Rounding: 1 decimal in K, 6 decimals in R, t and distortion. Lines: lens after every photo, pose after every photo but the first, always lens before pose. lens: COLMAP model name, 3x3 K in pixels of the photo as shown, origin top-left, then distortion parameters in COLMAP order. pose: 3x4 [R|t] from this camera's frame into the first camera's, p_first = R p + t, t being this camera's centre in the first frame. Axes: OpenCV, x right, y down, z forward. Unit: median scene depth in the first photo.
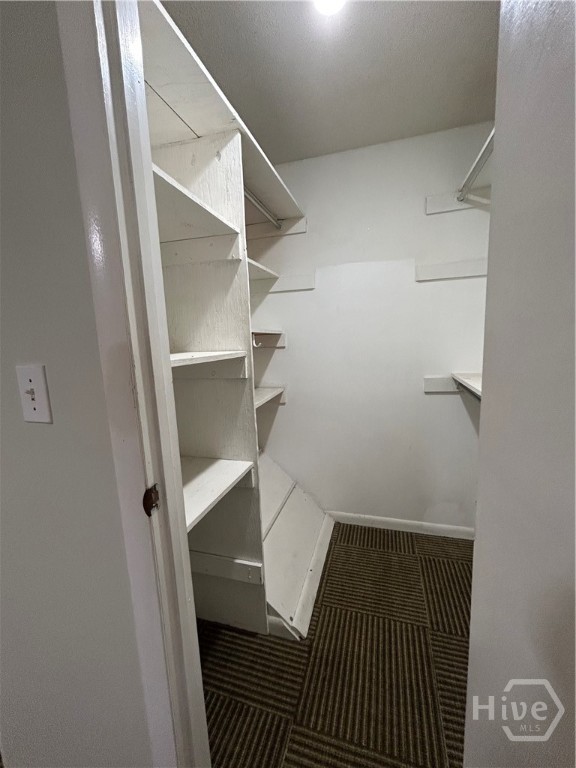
lens RADIAL K [[309.5, 0, 289.2], [0, 309.5, 381.7], [0, 0, 1]] dist [0.000427, -0.002997]
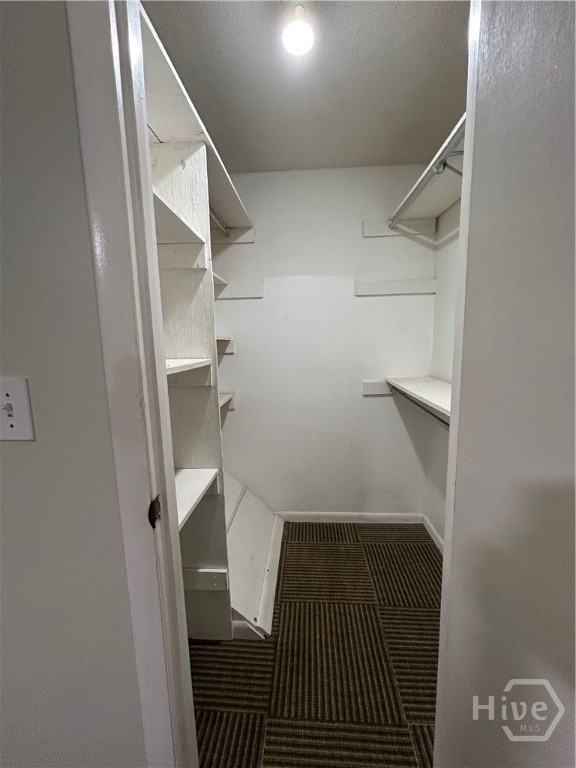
lens RADIAL K [[309.5, 0, 289.2], [0, 309.5, 381.7], [0, 0, 1]] dist [0.000427, -0.002997]
pose [[0.973195, -0.013266, 0.229600, -0.118501], [0.016171, 0.999811, -0.010772, -0.009537], [-0.229414, 0.014196, 0.973225, -0.037938]]
